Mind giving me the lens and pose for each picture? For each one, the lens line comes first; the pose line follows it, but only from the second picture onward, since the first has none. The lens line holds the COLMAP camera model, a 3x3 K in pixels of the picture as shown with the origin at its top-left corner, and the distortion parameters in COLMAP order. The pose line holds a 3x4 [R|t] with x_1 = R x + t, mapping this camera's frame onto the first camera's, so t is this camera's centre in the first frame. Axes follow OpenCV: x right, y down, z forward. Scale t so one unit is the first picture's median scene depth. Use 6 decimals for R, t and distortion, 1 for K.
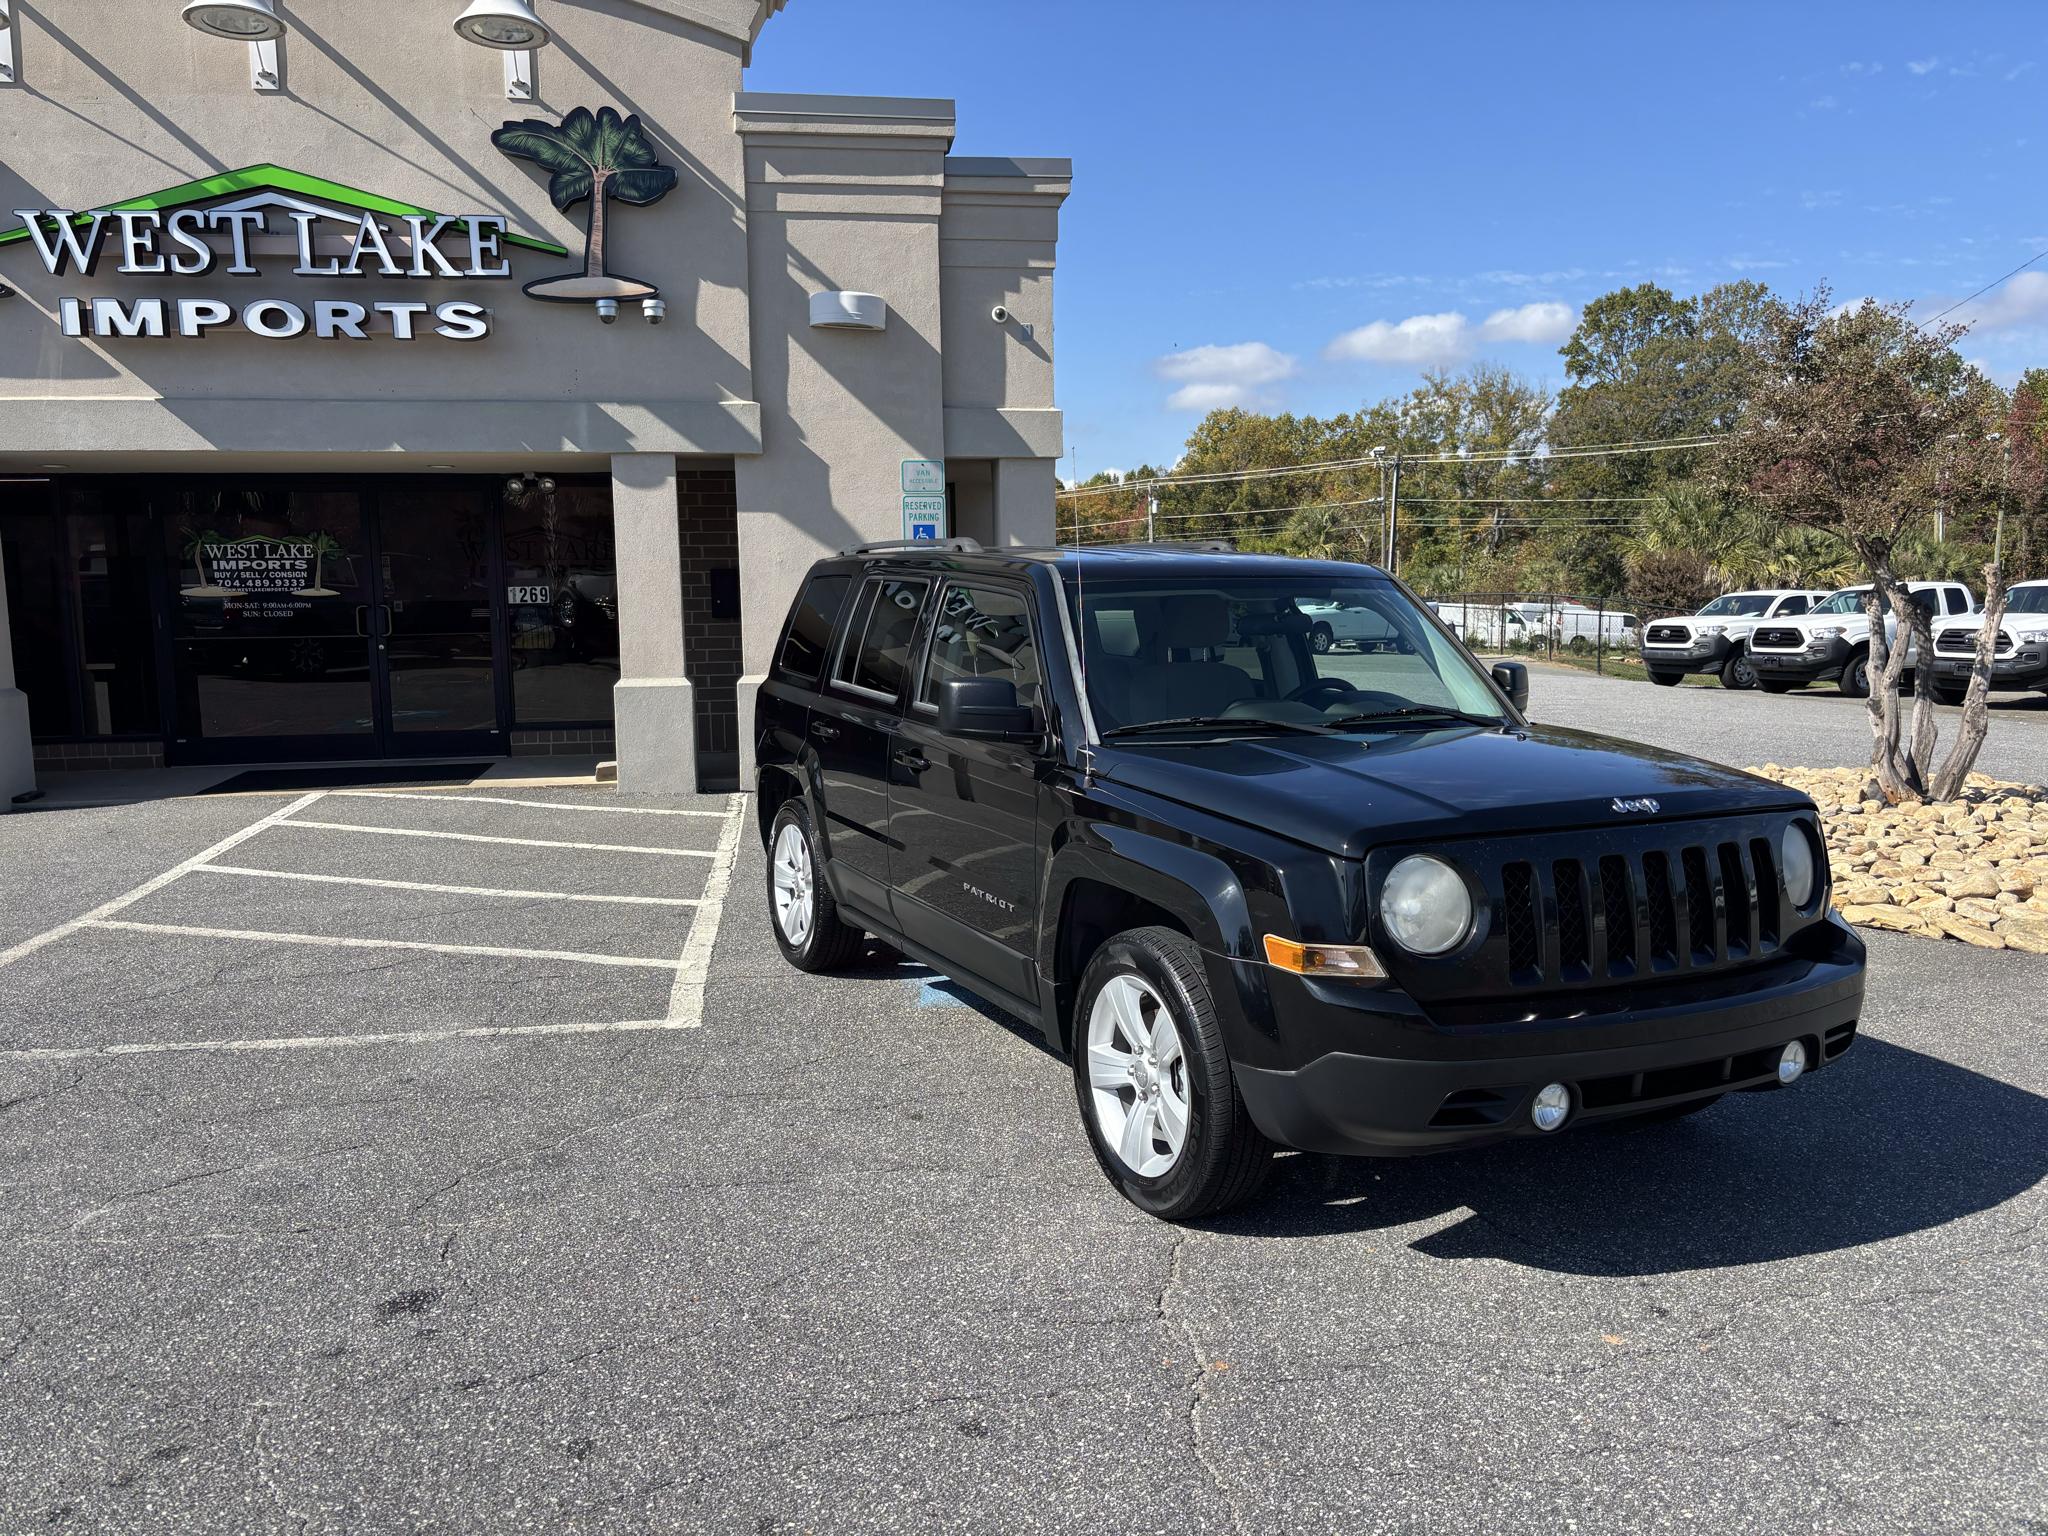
lens RADIAL K [[1555.1, 0, 1027.2], [0, 1555.1, 769.1], [0, 0, 1]] dist [0.040597, -0.045587]
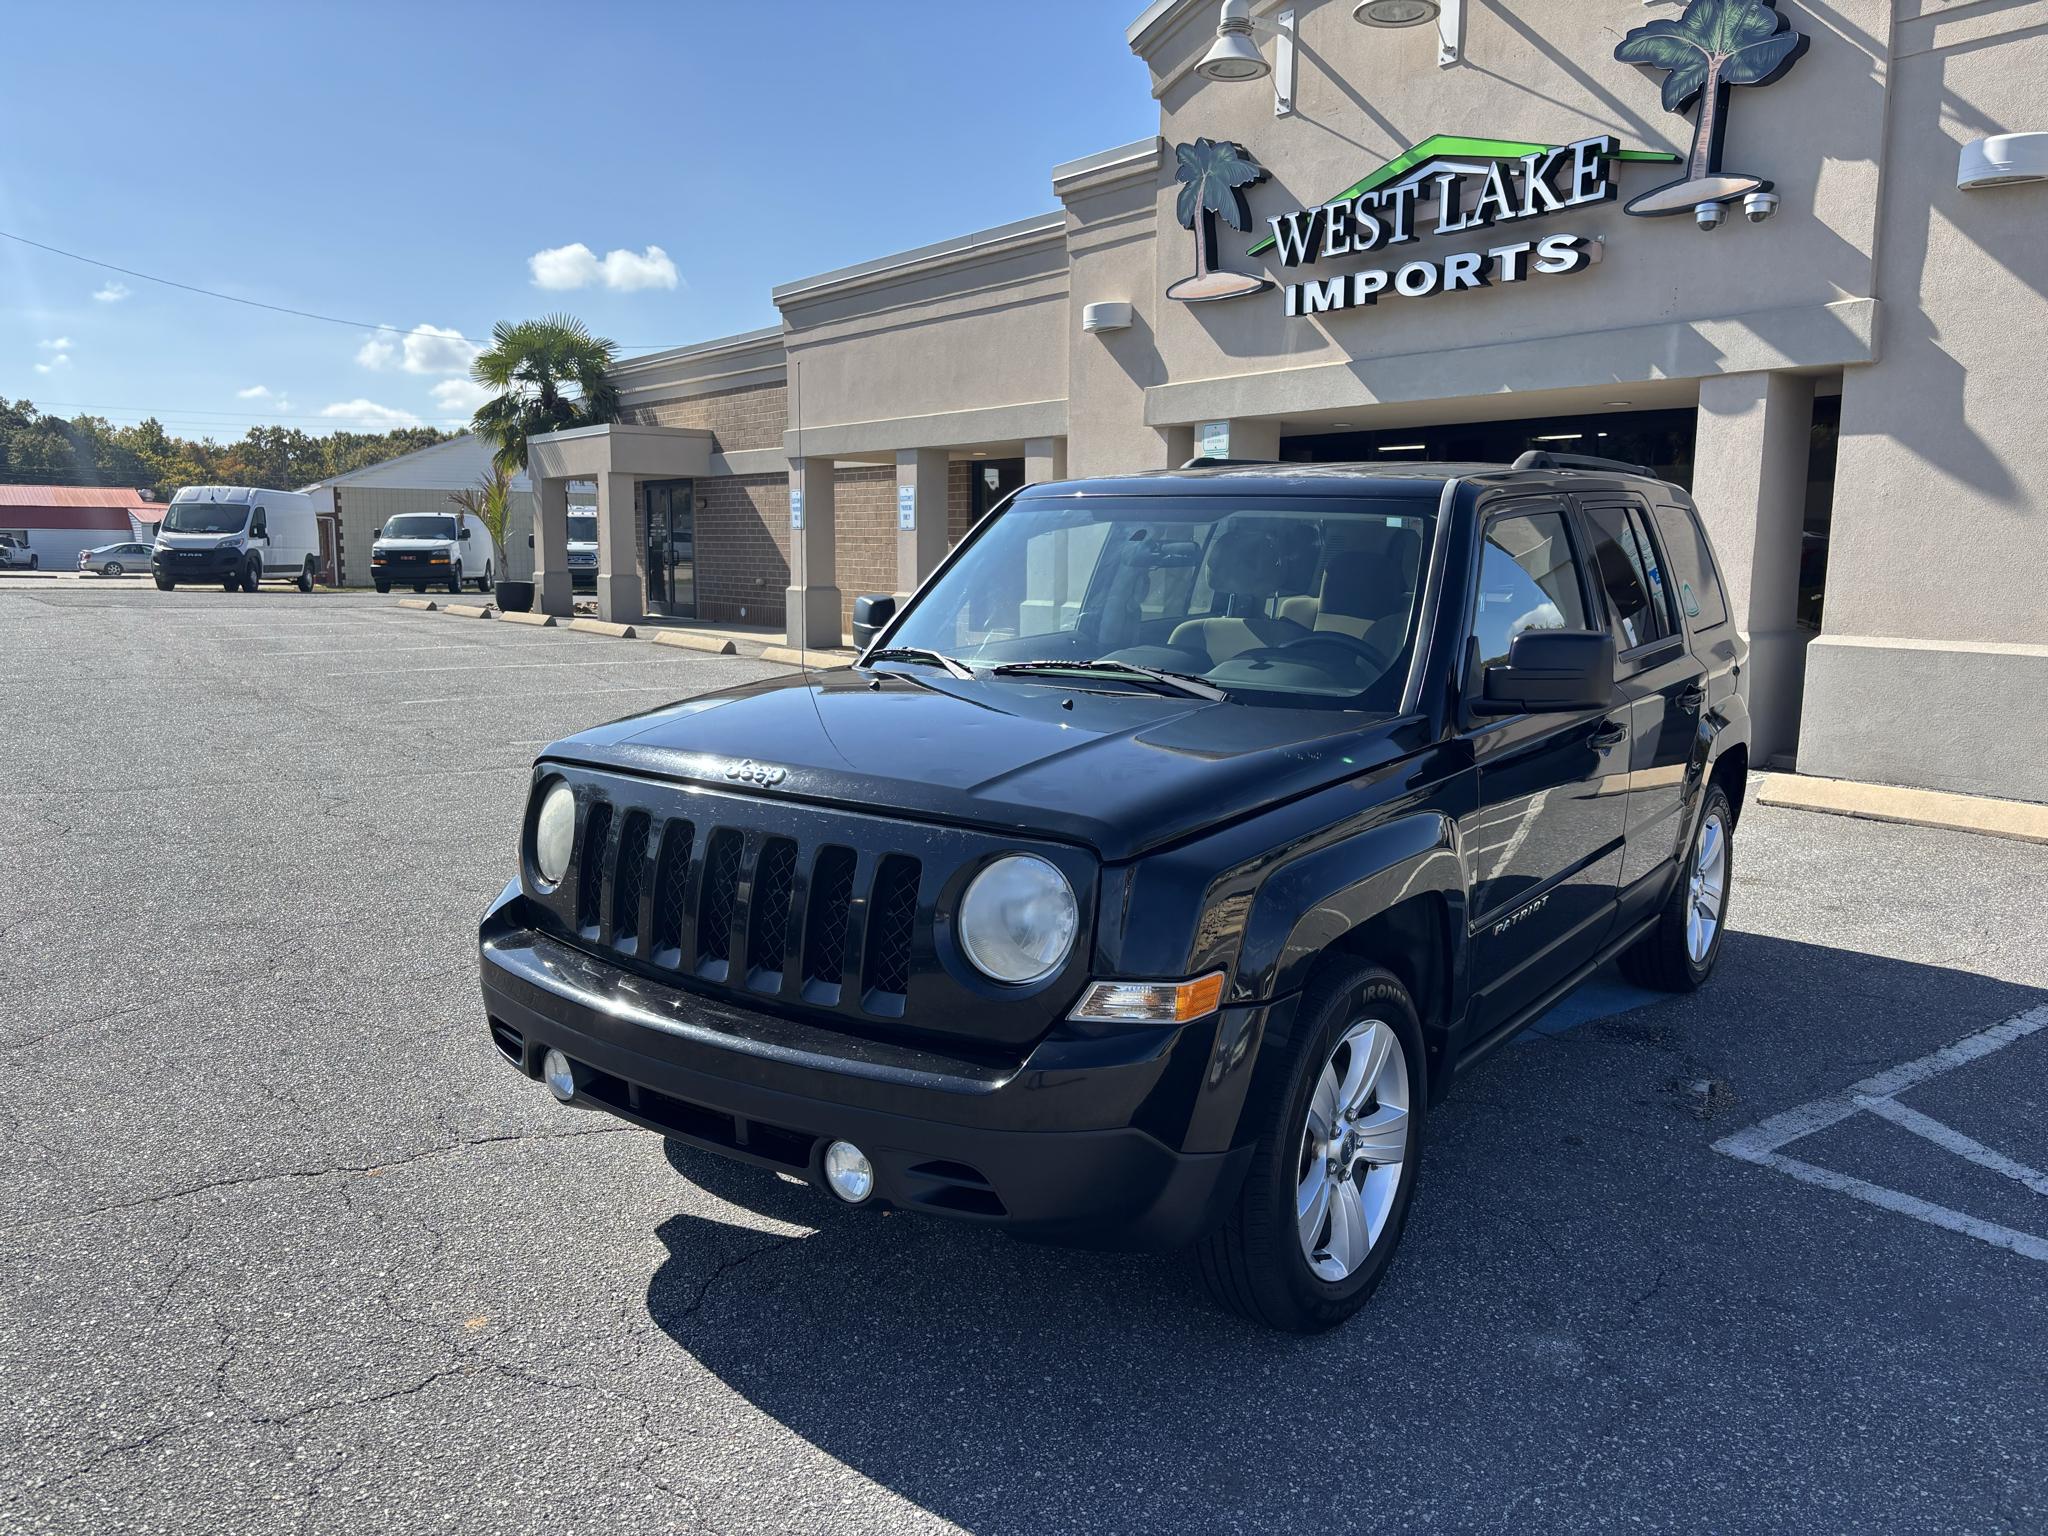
lens RADIAL K [[1556.2, 0, 1025.1], [0, 1556.2, 766.0], [0, 0, 1]] dist [0.036097, -0.036681]
pose [[0.457779, 0.141446, -0.877742, 0.396303], [-0.117495, 0.988229, 0.097972, -0.025250], [0.881268, 0.058281, 0.469010, 0.261760]]
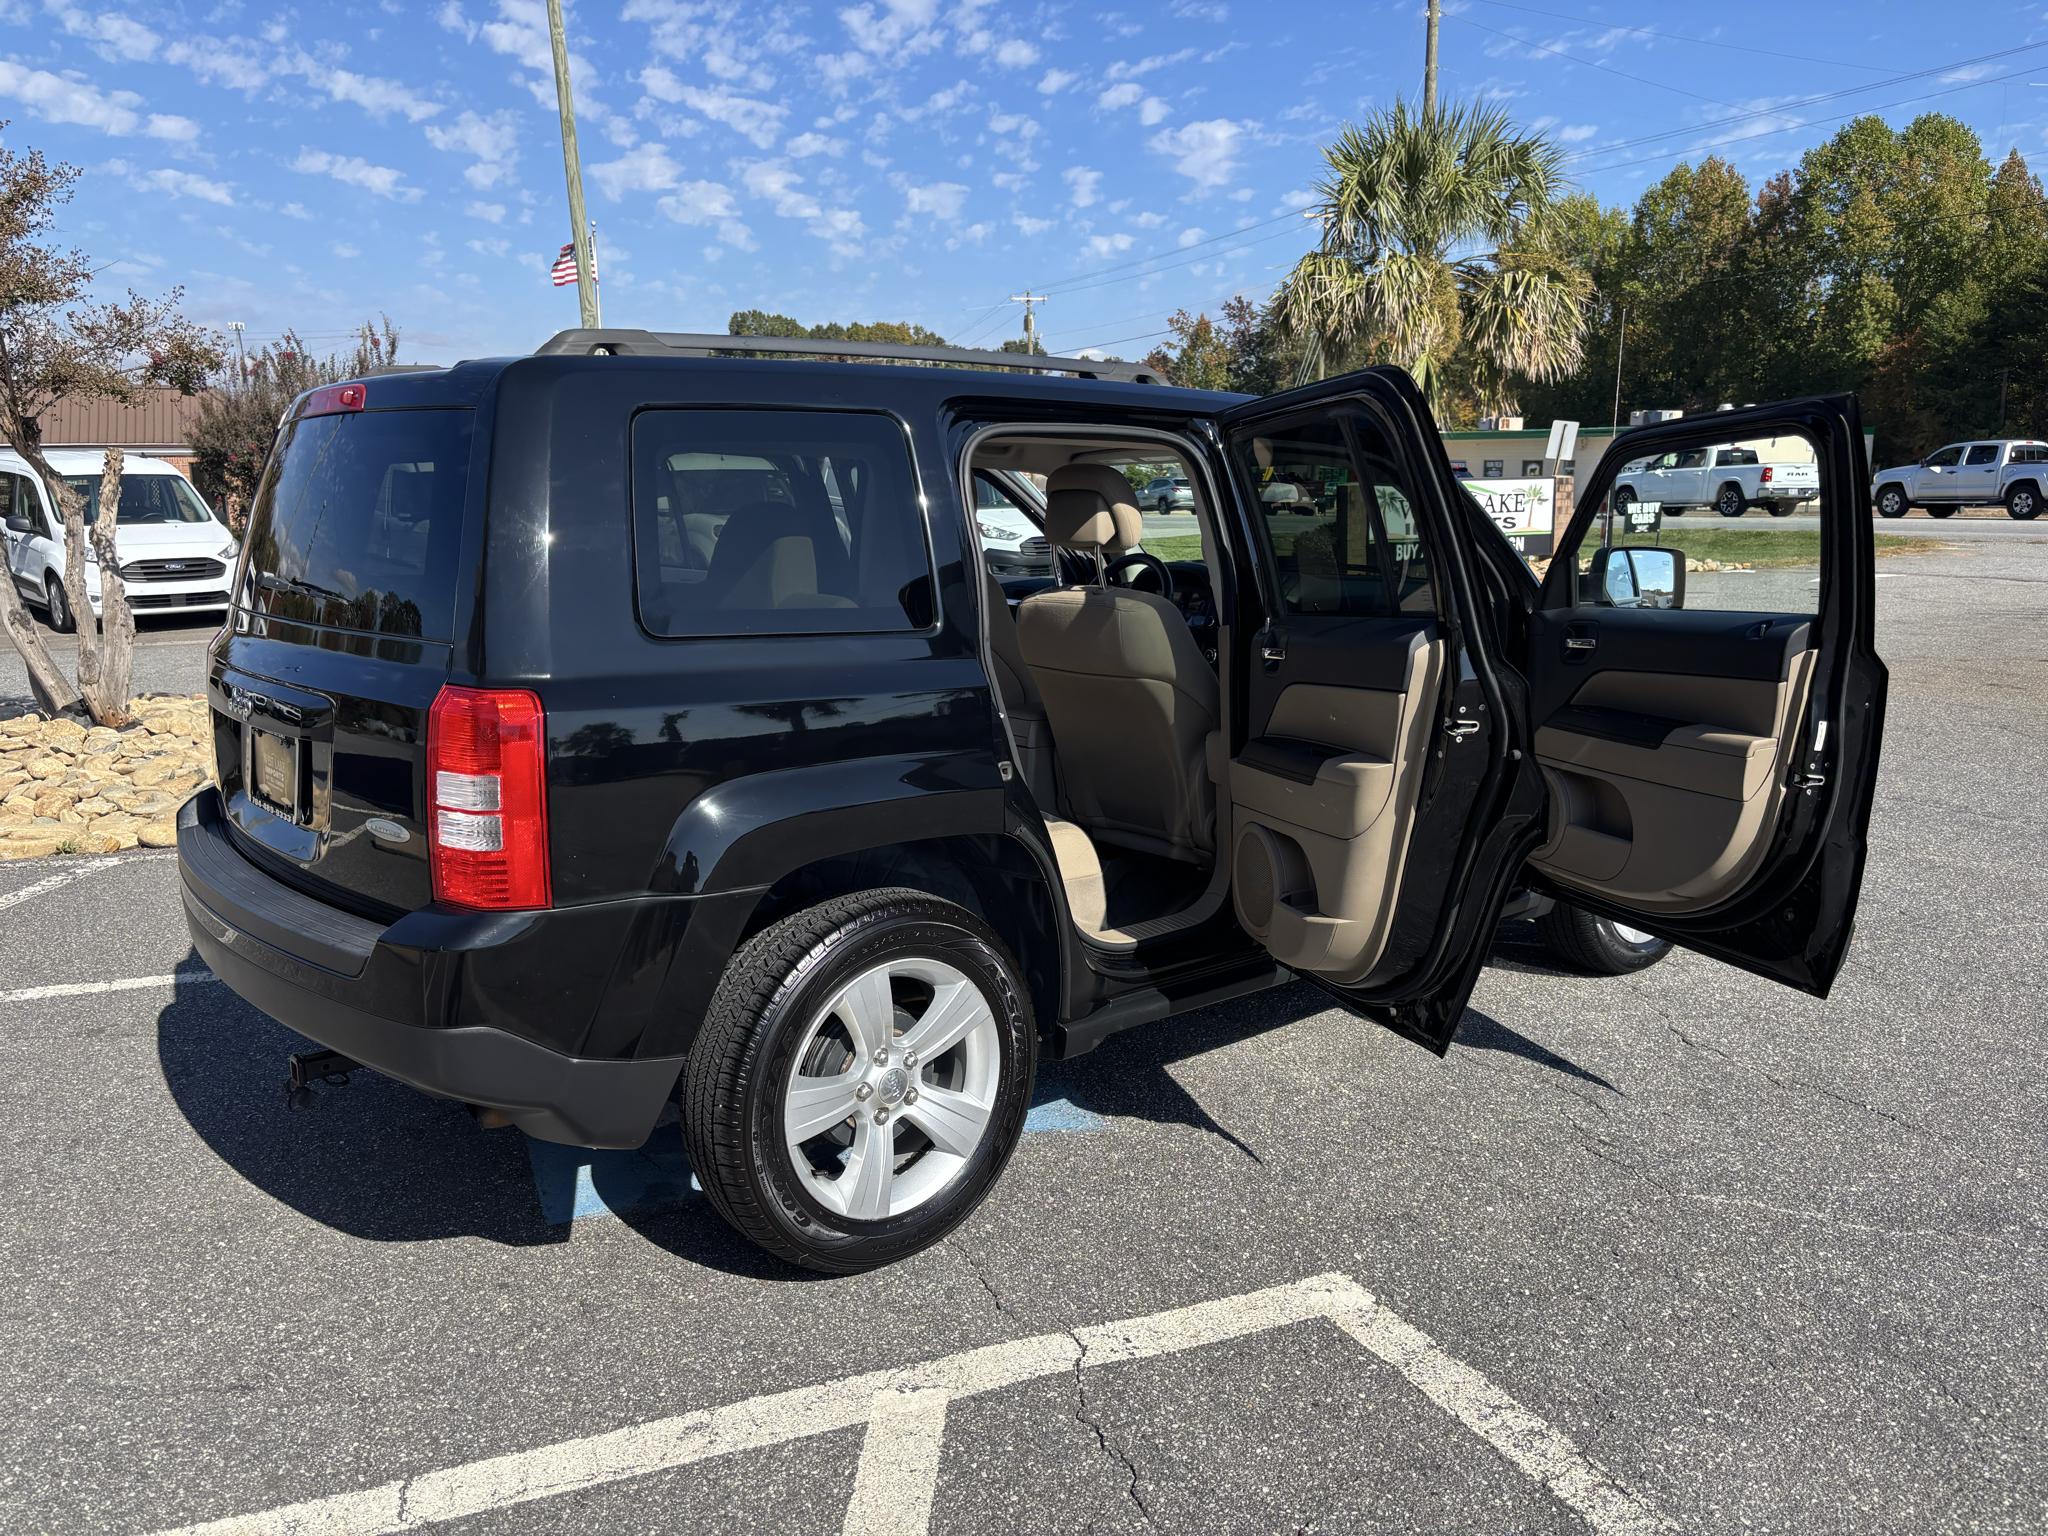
lens RADIAL K [[1555.1, 0, 1025.3], [0, 1555.1, 774.0], [0, 0, 1]] dist [0.040597, -0.045587]
pose [[-0.237571, -0.174645, 0.955541, -0.359792], [0.118337, 0.971174, 0.206923, -0.066025], [-0.964135, 0.162235, -0.210056, 0.643766]]
